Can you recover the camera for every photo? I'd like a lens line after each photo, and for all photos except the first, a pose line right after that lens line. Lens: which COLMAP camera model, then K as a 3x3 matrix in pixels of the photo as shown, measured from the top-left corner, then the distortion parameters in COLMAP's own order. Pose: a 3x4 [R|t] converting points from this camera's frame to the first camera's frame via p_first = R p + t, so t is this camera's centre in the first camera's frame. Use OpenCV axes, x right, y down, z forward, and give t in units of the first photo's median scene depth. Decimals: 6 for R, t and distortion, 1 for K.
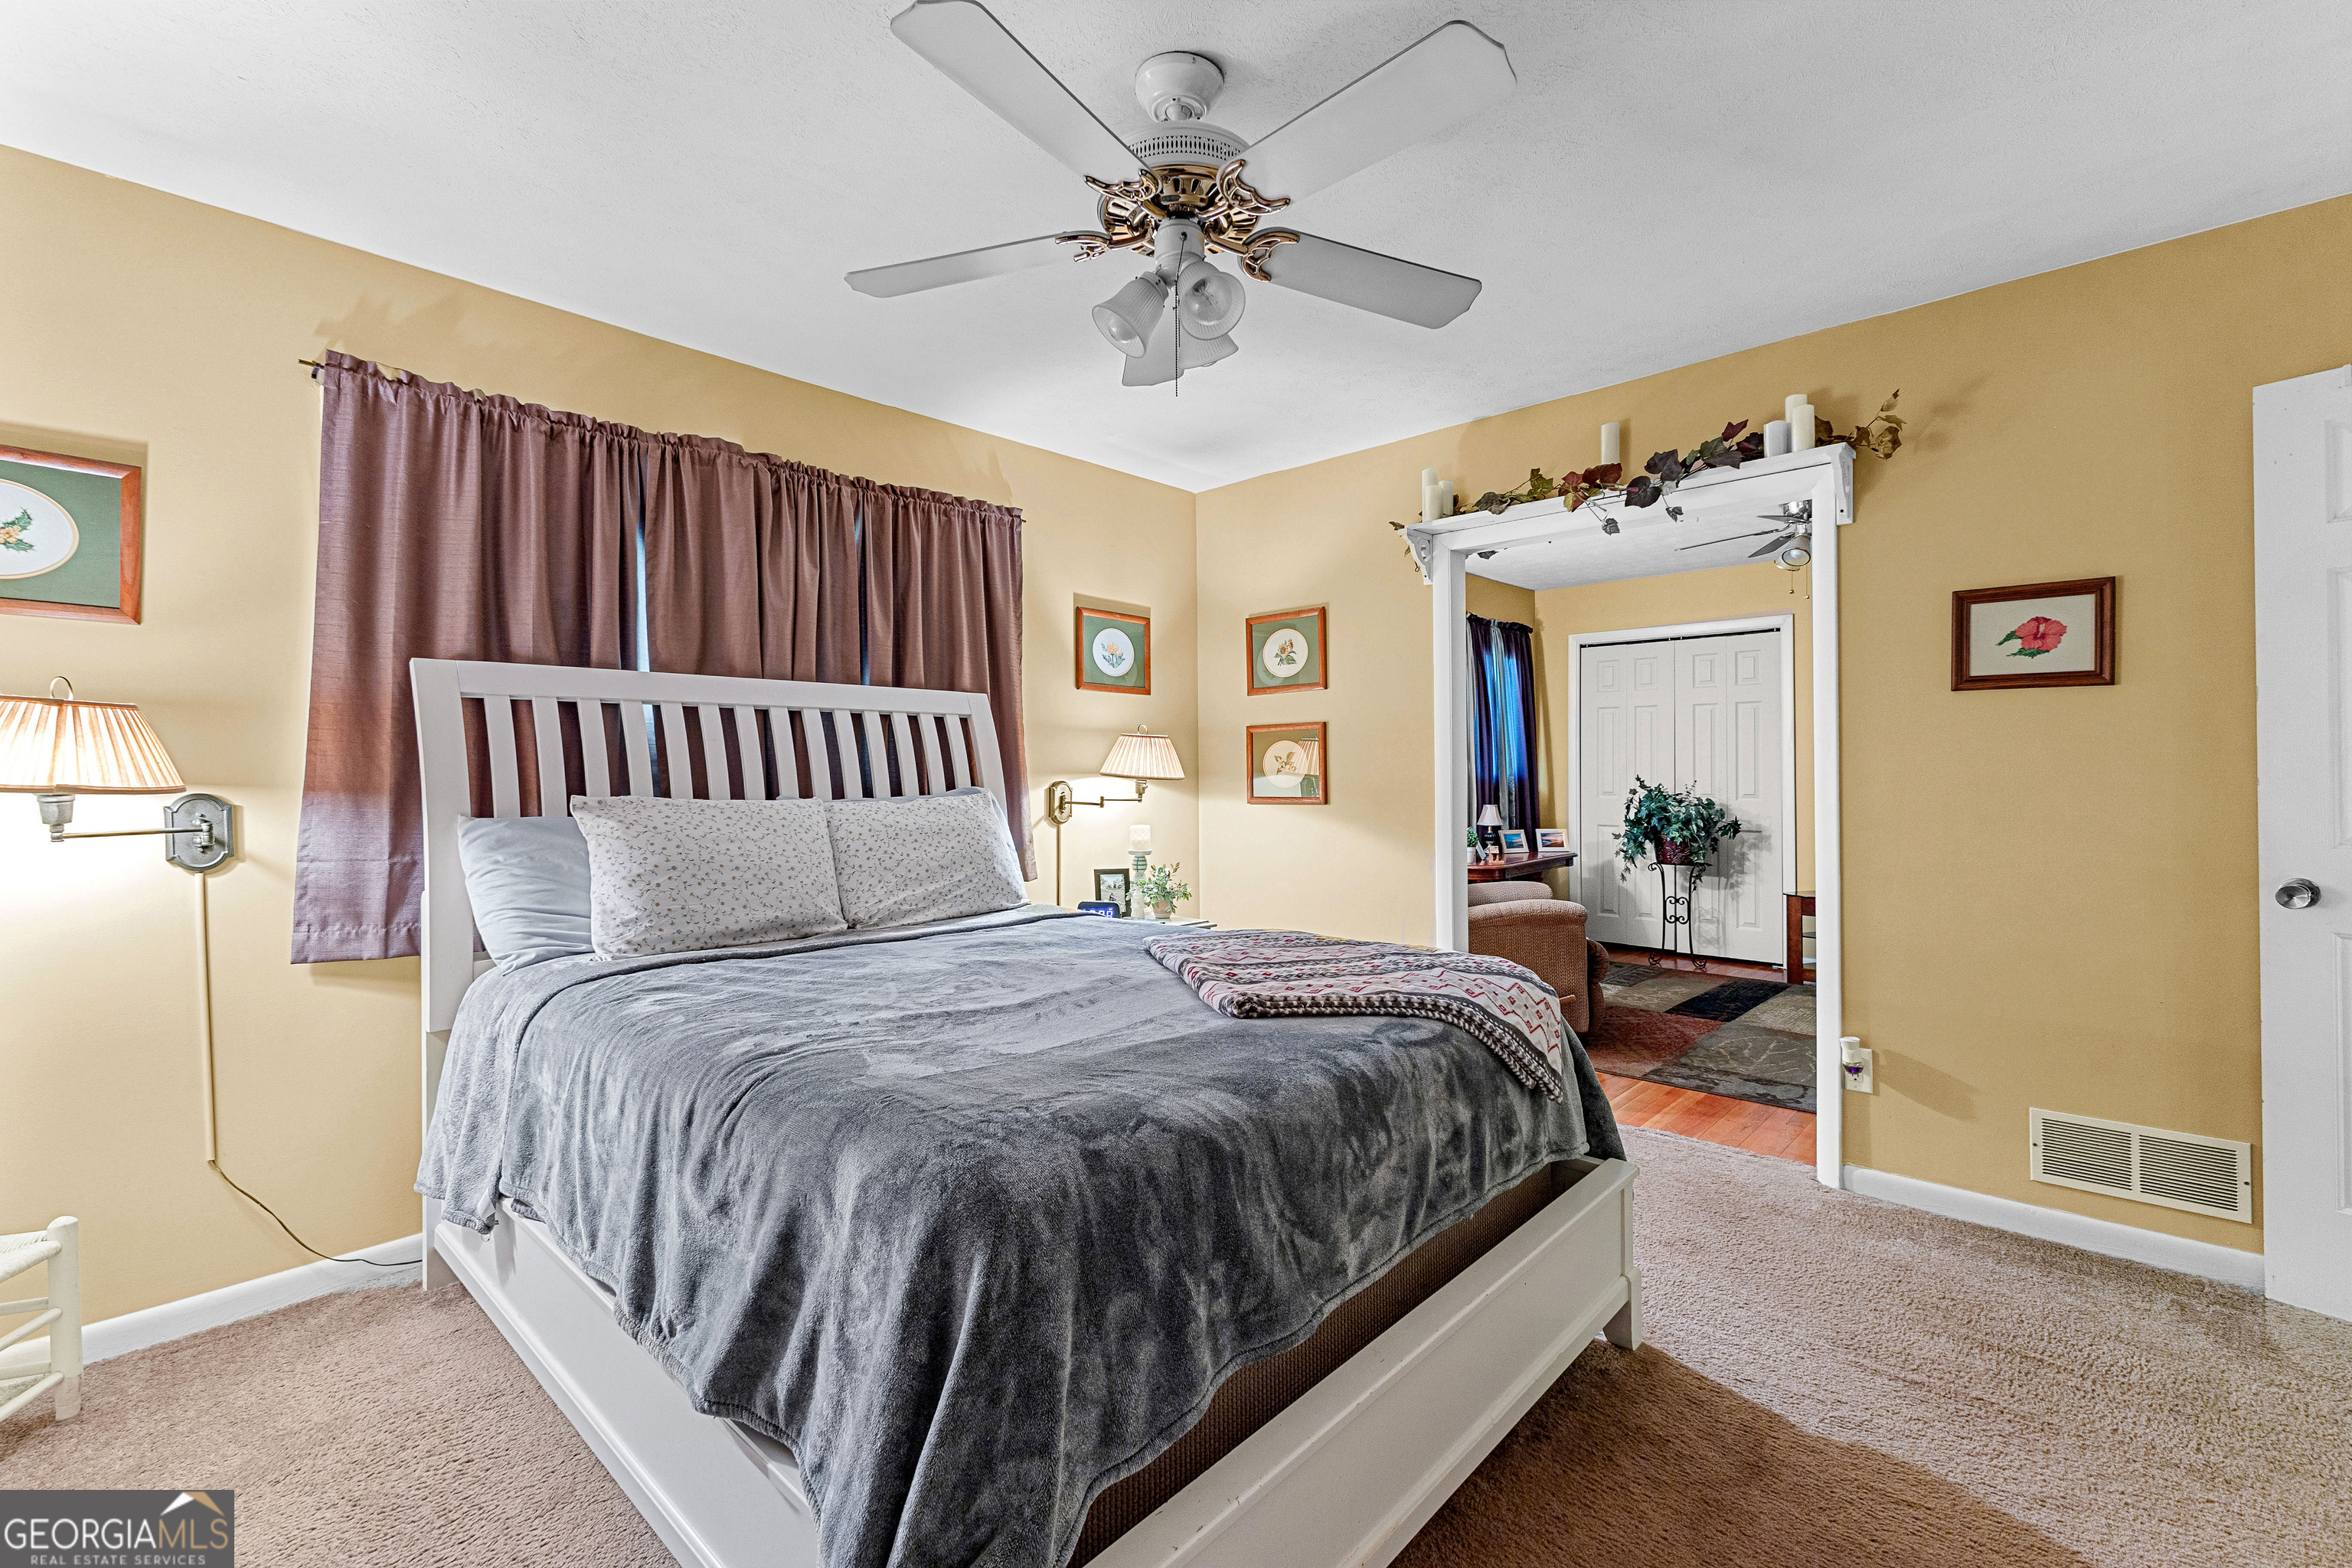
lens RADIAL K [[1014.5, 0, 1181.5], [0, 1014.5, 767.3], [0, 0, 1]] dist [0.006026, -0.002379]
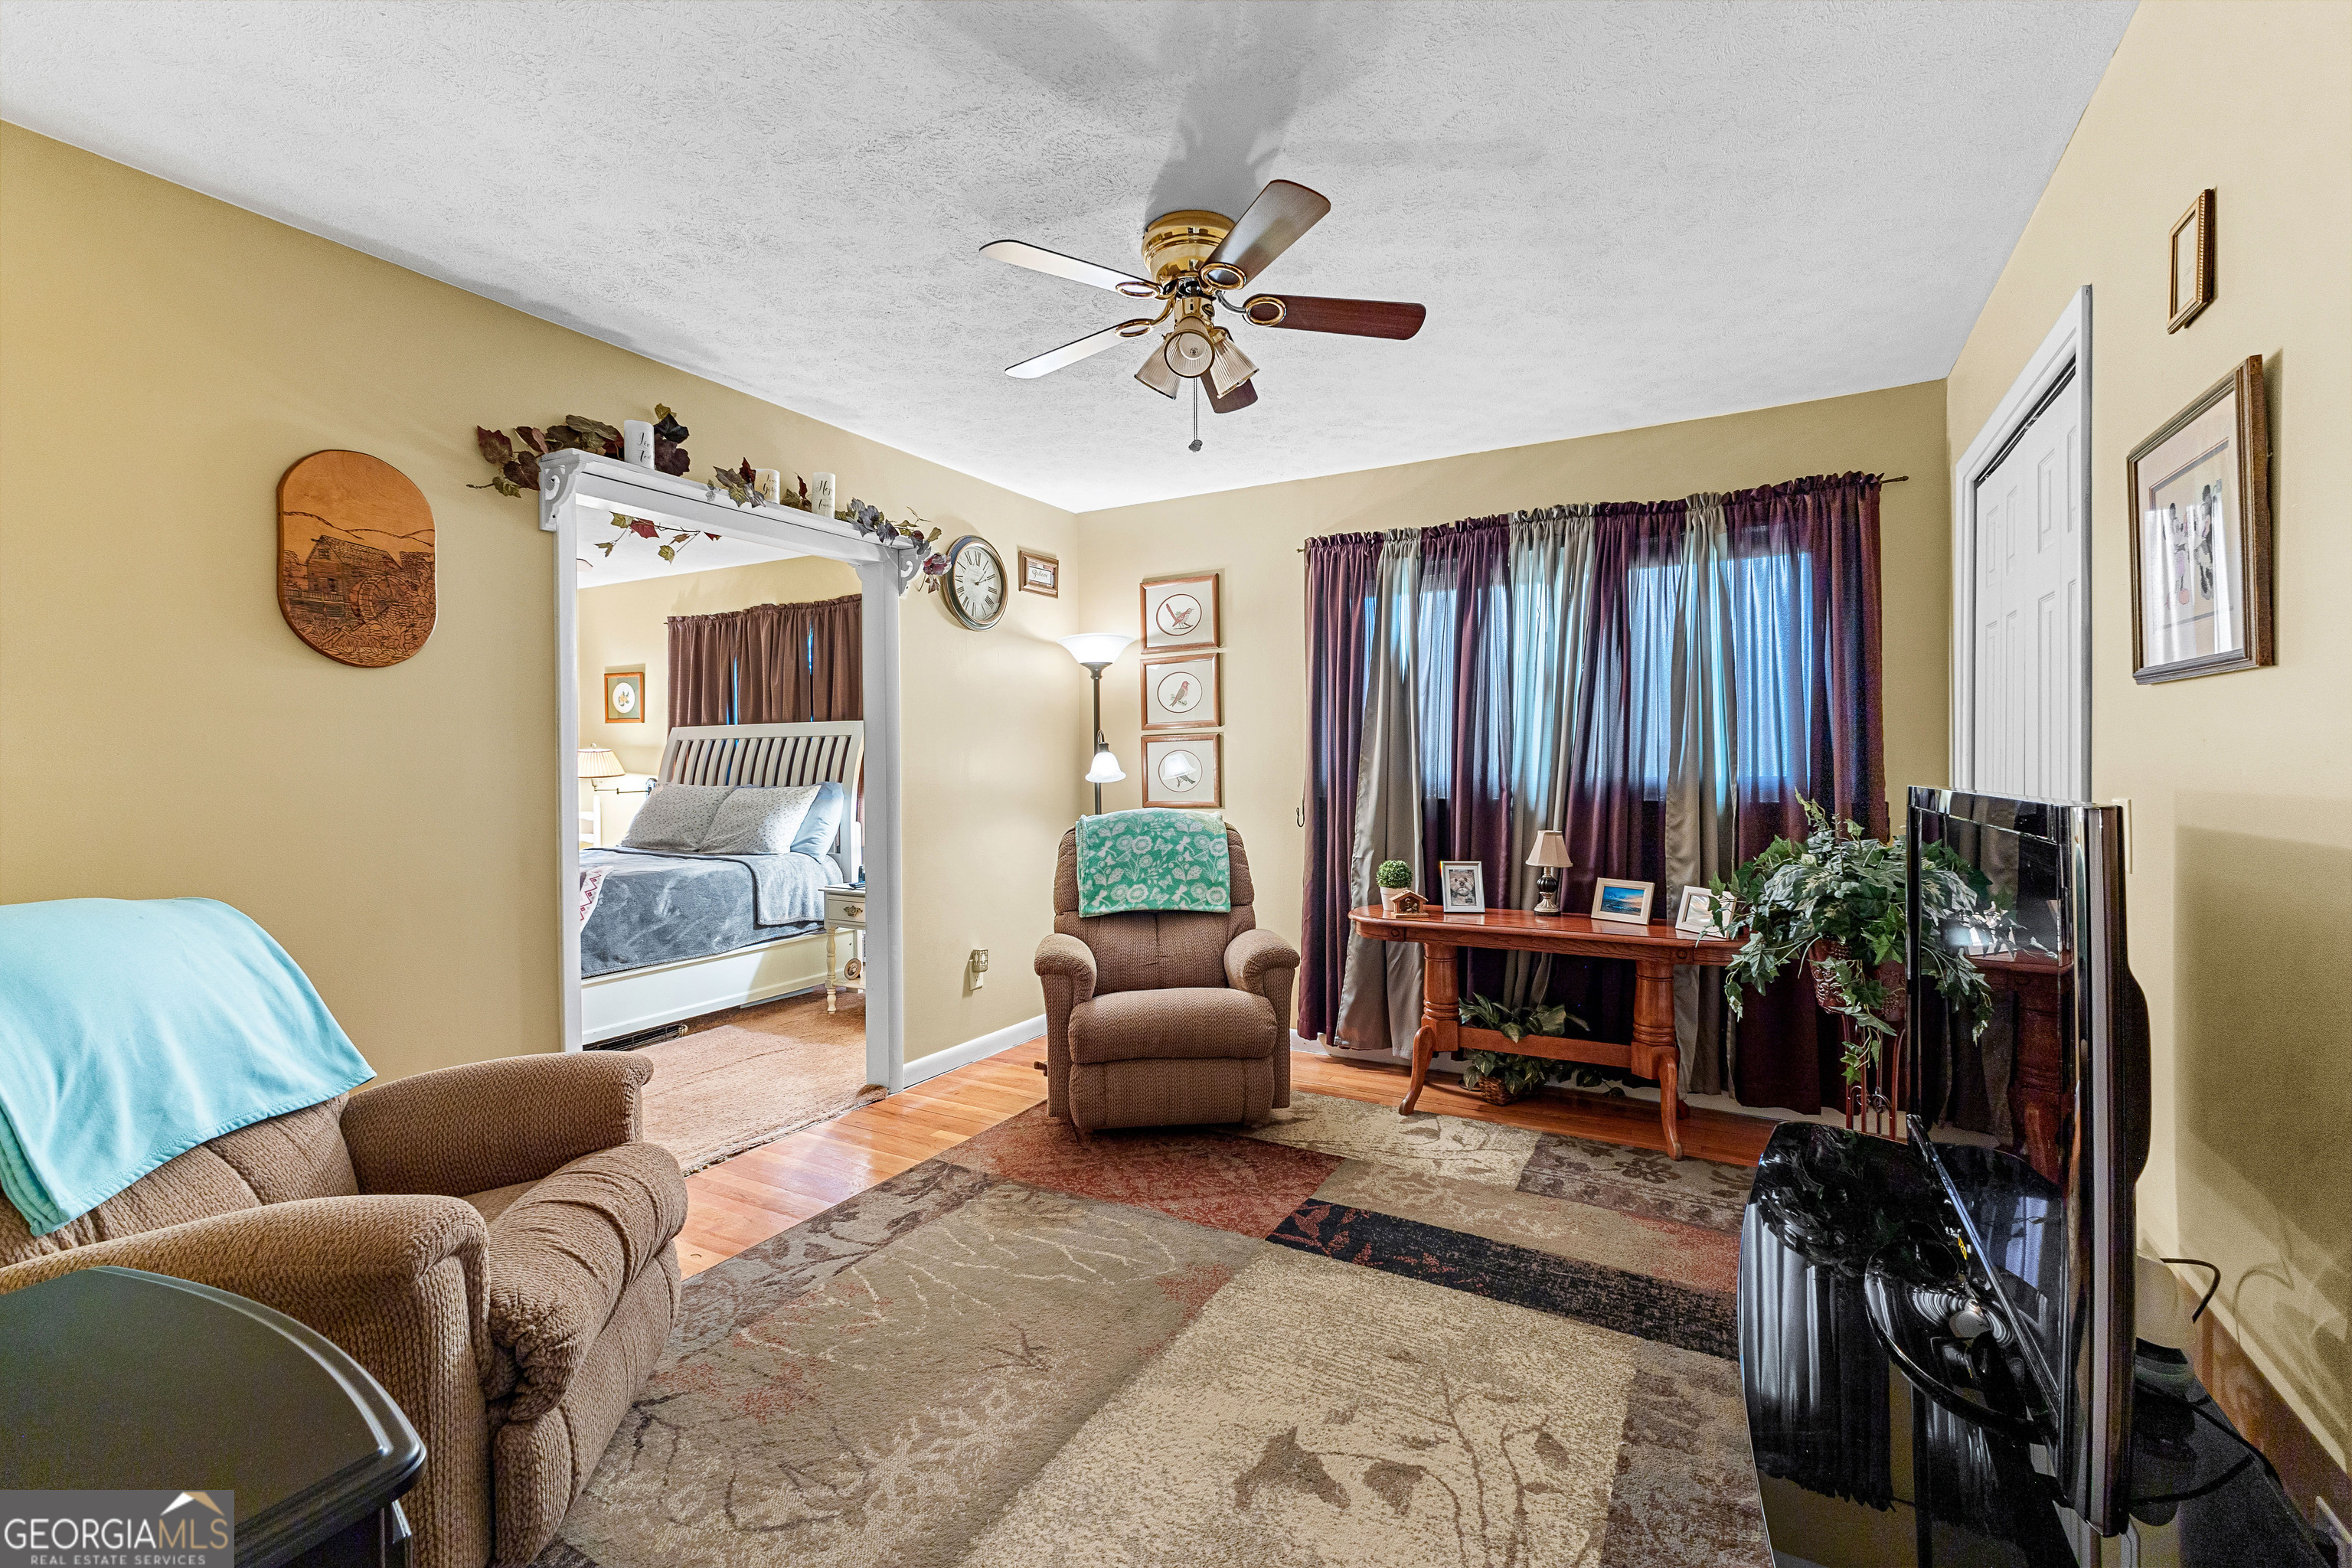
lens RADIAL K [[1014.5, 0, 1180.8], [0, 1014.5, 775.6], [0, 0, 1]] dist [0.006026, -0.002379]
pose [[0.237053, 0.016772, -0.971352, 0.832731], [0.009290, 0.999766, 0.019530, -0.009189], [0.971452, -0.013654, 0.236842, 0.654808]]
